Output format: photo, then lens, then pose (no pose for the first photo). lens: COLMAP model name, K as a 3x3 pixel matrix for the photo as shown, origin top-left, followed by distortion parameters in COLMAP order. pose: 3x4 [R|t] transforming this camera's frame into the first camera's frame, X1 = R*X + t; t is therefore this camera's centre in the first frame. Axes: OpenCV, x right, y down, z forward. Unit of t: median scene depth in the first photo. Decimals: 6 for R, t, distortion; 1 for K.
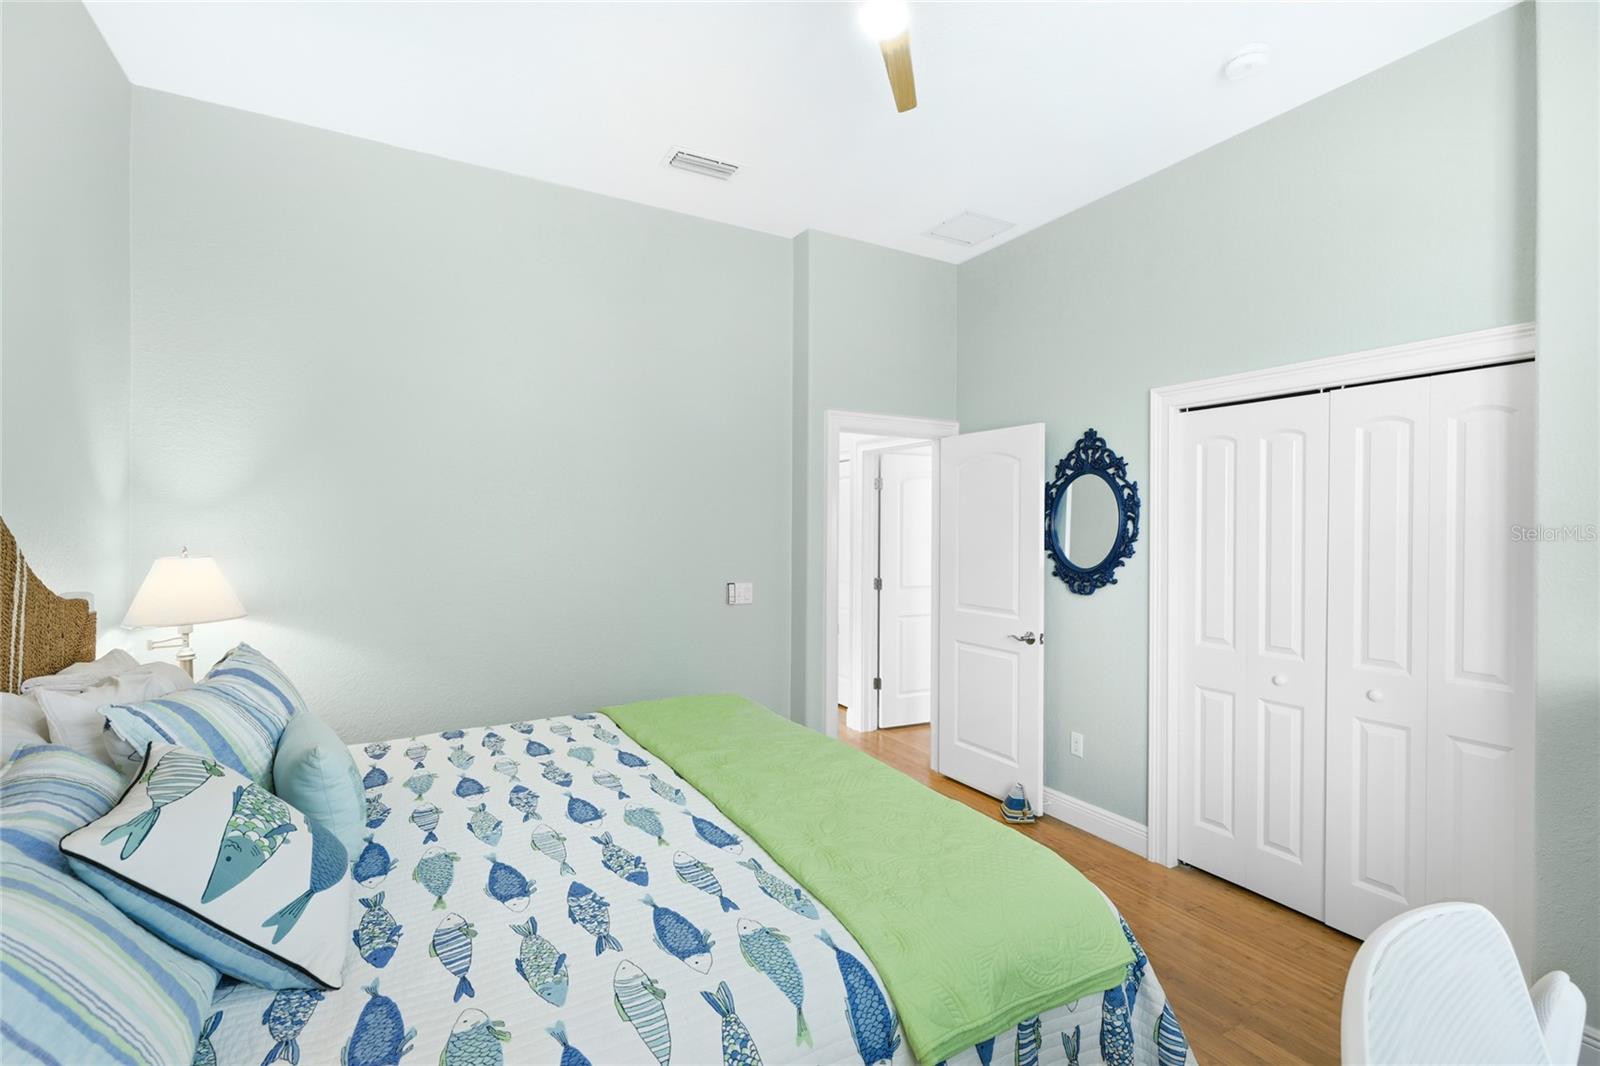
lens RADIAL K [[722.4, 0, 794.3], [0, 722.4, 532.5], [0, 0, 1]] dist [0.003916, -0.000709]
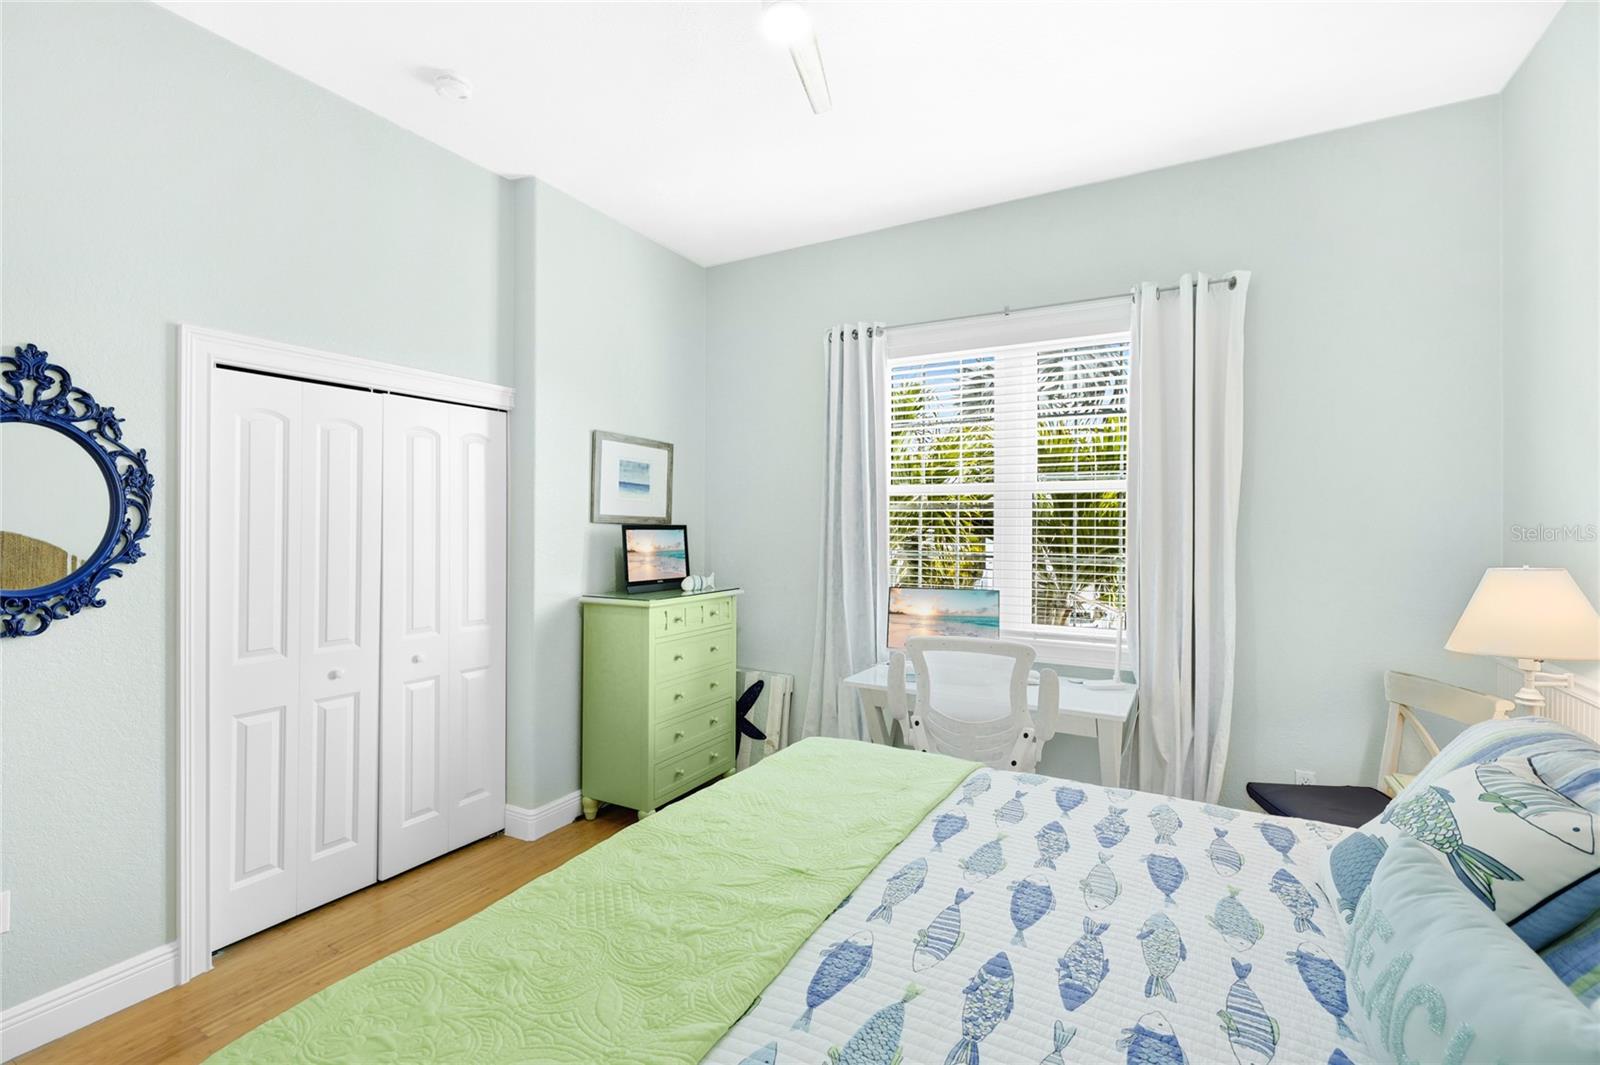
lens RADIAL K [[722.4, 0, 794.2], [0, 722.4, 522.1], [0, 0, 1]] dist [0.003916, -0.000709]
pose [[-0.514969, -0.007540, 0.857176, -0.420768], [-0.002072, 0.999969, 0.007552, -0.008854], [-0.857206, 0.002113, -0.514969, 0.830344]]
